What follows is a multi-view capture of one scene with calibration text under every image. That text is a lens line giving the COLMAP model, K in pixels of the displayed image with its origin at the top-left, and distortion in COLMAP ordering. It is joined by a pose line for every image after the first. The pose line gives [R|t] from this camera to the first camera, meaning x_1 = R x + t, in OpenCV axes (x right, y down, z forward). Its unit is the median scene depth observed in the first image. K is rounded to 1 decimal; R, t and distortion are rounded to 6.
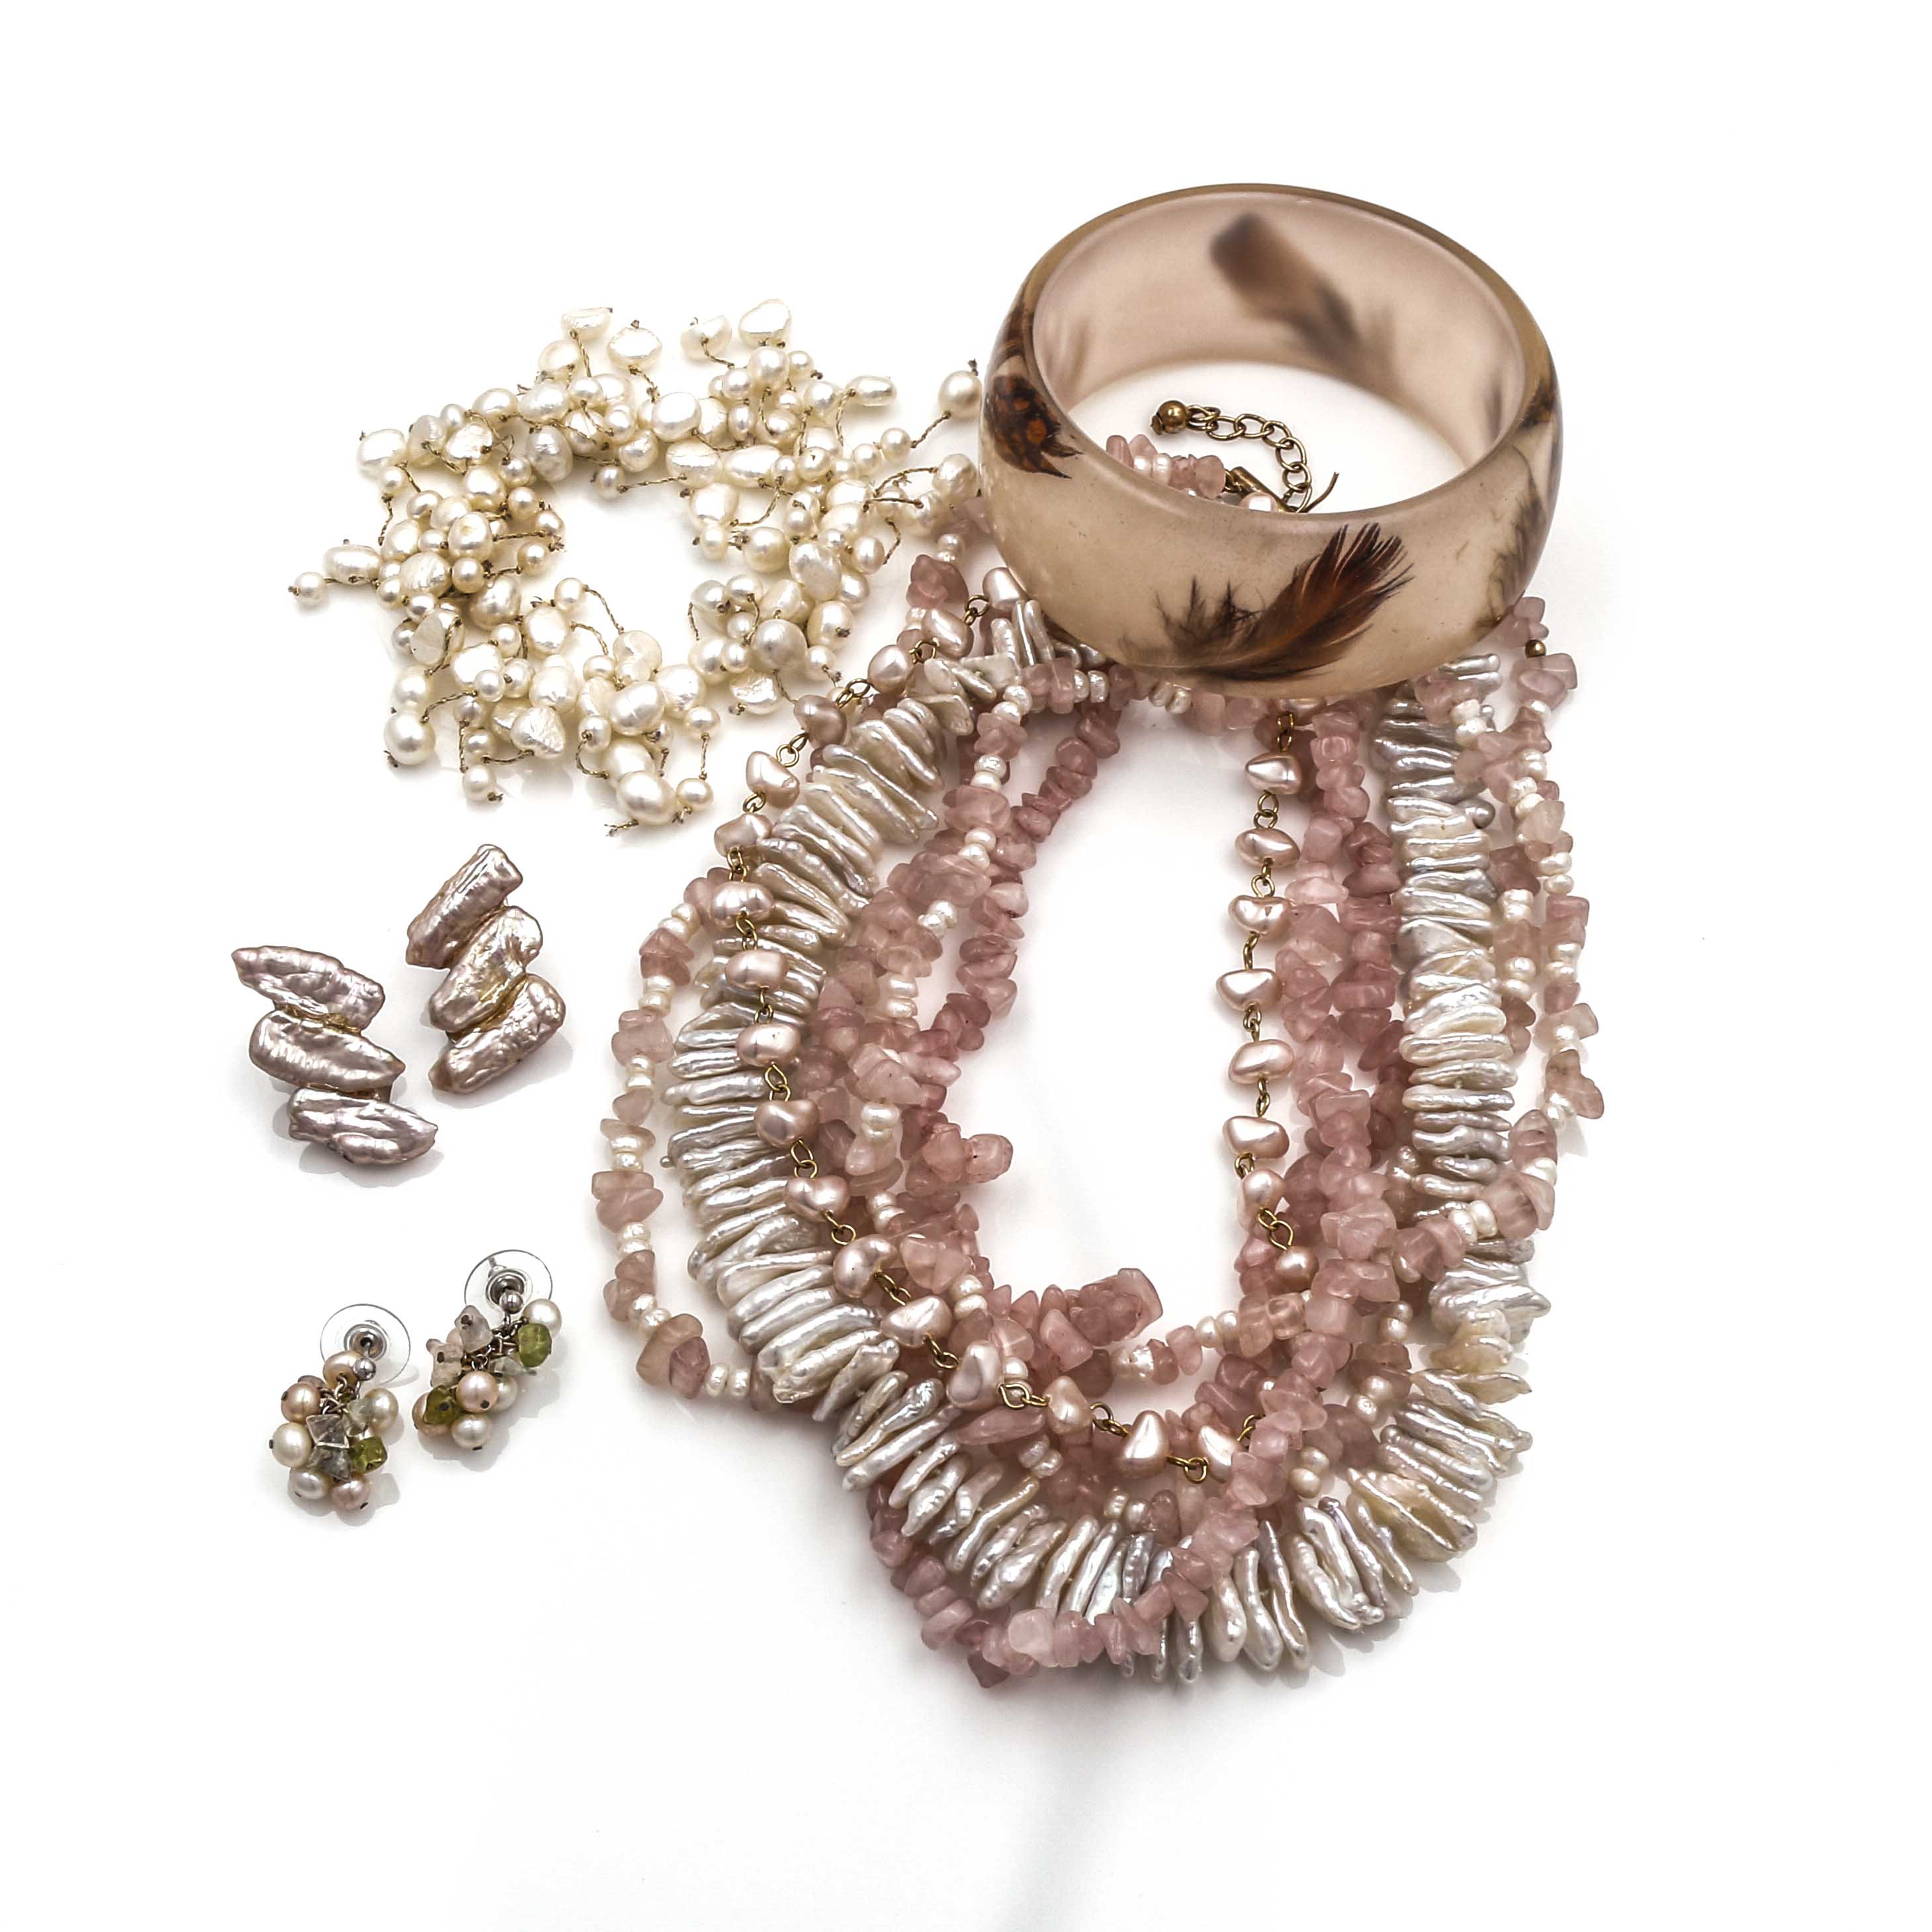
lens RADIAL K [[3205.3, 0, 972.6], [0, 3205.3, 964.7], [0, 0, 1]] dist [-0.130501, 0.000000]
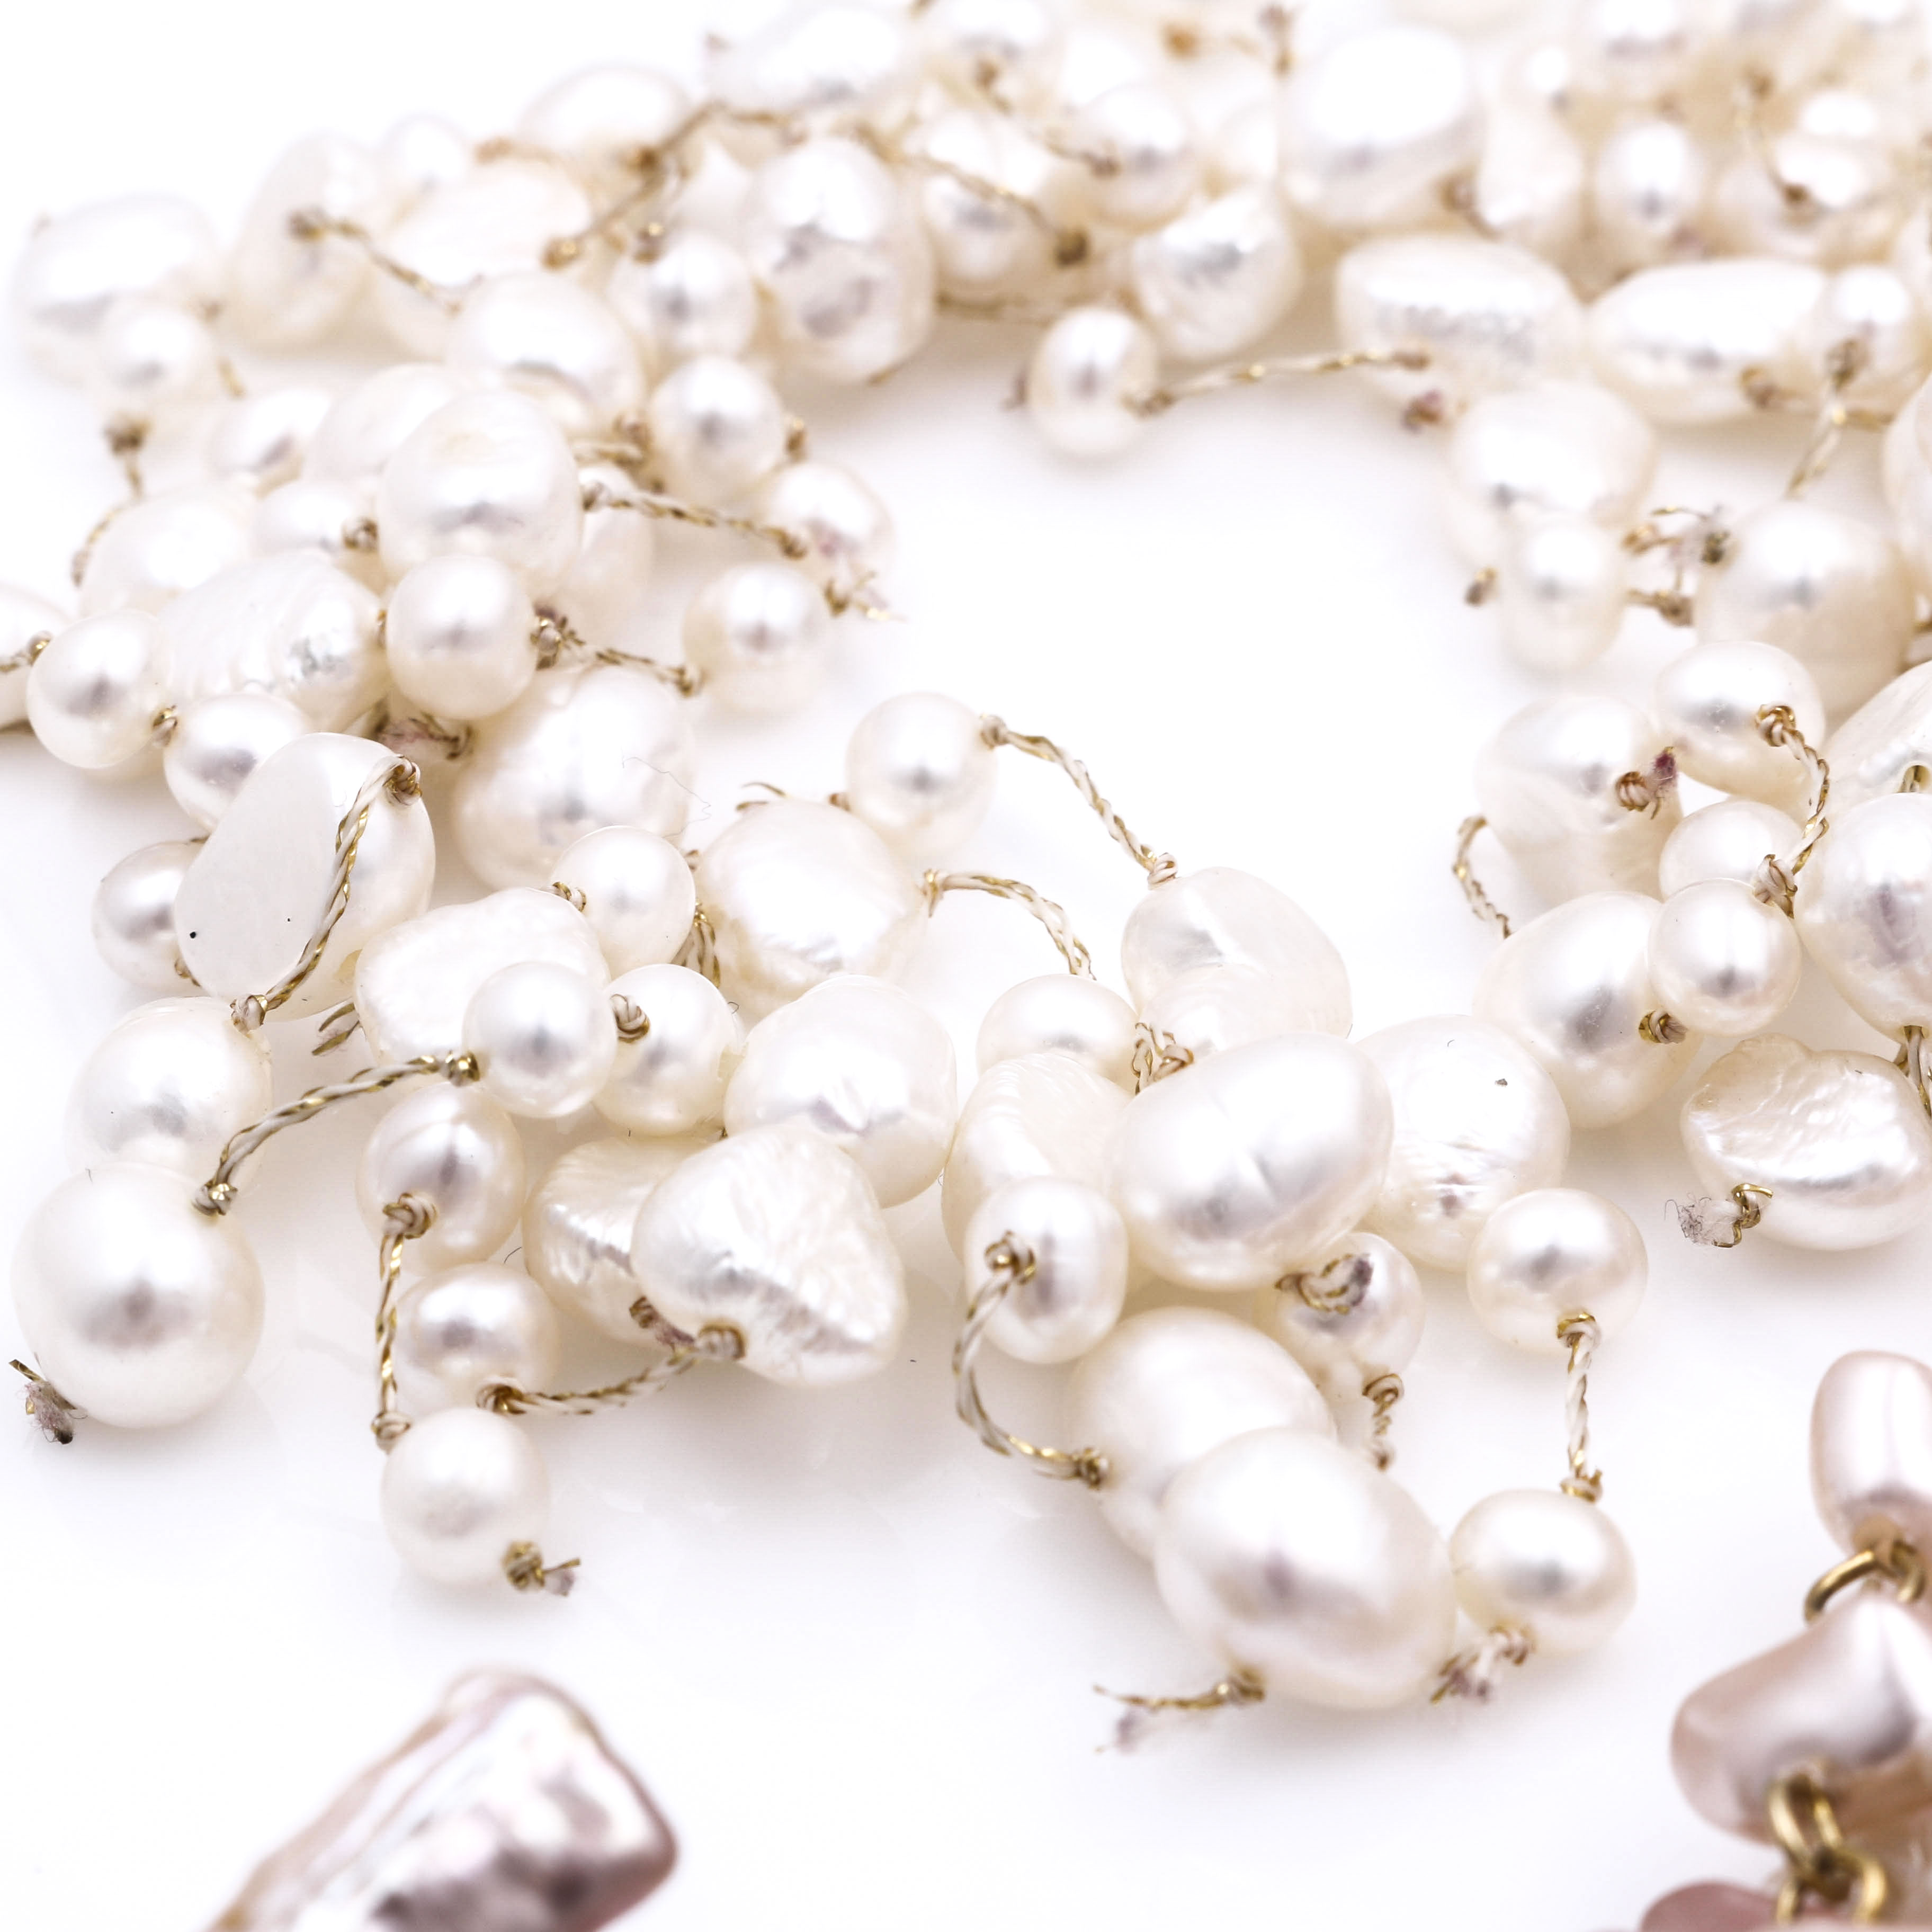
lens RADIAL K [[6620.4, 0, 957.2], [0, 6620.4, 964.7], [0, 0, 1]] dist [0.080897, 0.000000]
pose [[0.996629, 0.006746, -0.081767, -0.091662], [-0.031772, 0.950588, -0.308826, 0.040044], [0.075643, 0.310382, 0.947597, 0.609798]]
